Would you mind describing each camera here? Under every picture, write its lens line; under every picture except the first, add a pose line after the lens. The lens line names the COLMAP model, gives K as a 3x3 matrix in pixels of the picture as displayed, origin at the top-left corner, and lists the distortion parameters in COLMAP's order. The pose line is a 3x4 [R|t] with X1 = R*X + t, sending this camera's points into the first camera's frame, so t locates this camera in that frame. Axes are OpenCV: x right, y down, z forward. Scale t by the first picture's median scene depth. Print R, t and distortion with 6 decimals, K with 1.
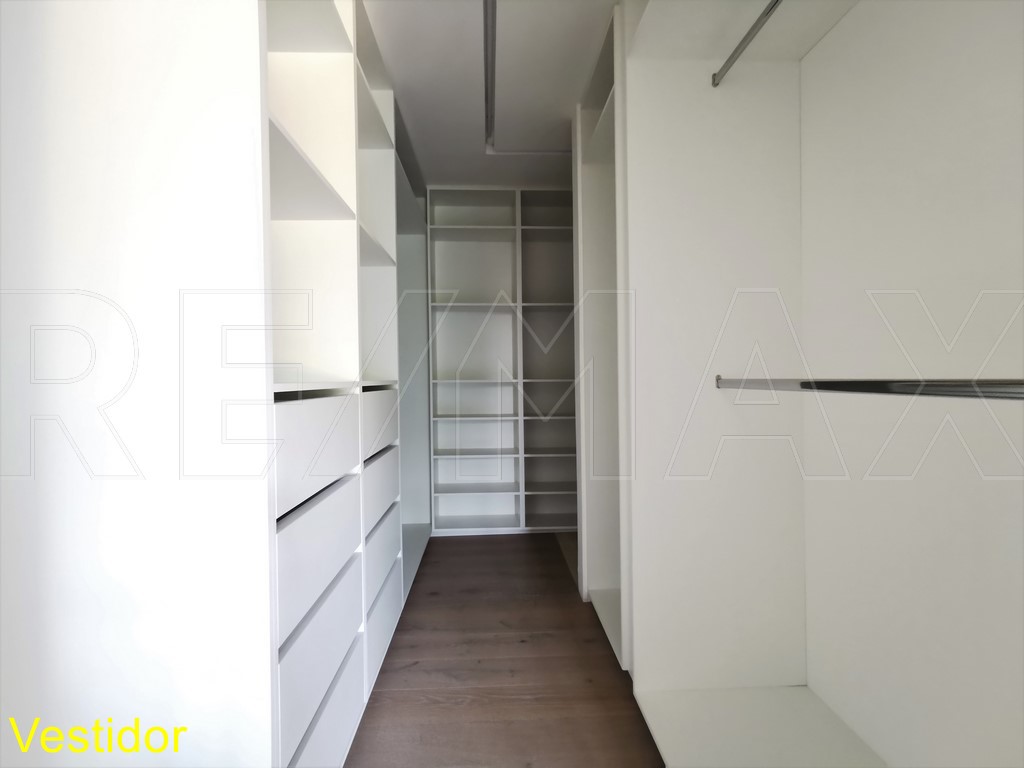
lens RADIAL K [[470.5, 0, 512.0], [0, 470.5, 384.0], [0, 0, 1]] dist [0.001878, 0.001328]
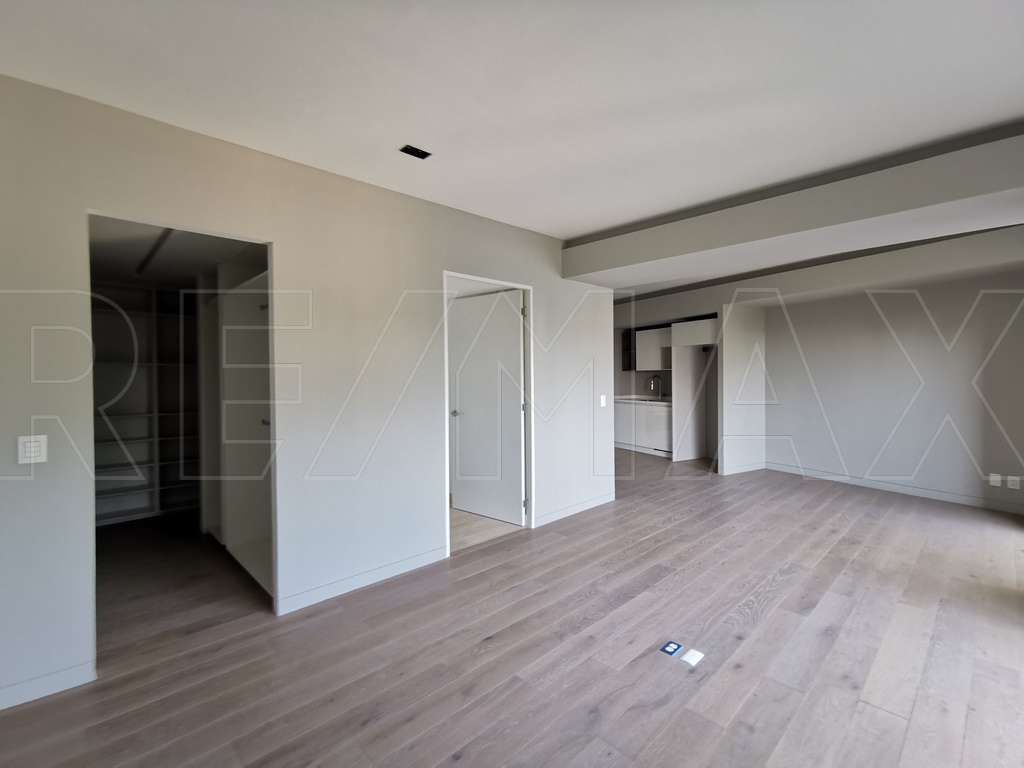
lens RADIAL K [[461.4, 0, 505.2], [0, 461.4, 377.0], [0, 0, 1]] dist [0.007024, 0.000249]
pose [[0.755374, 0.003528, 0.655284, -0.109046], [0.006545, 0.999895, -0.012928, -0.099536], [-0.655261, 0.014055, 0.755272, -0.851854]]
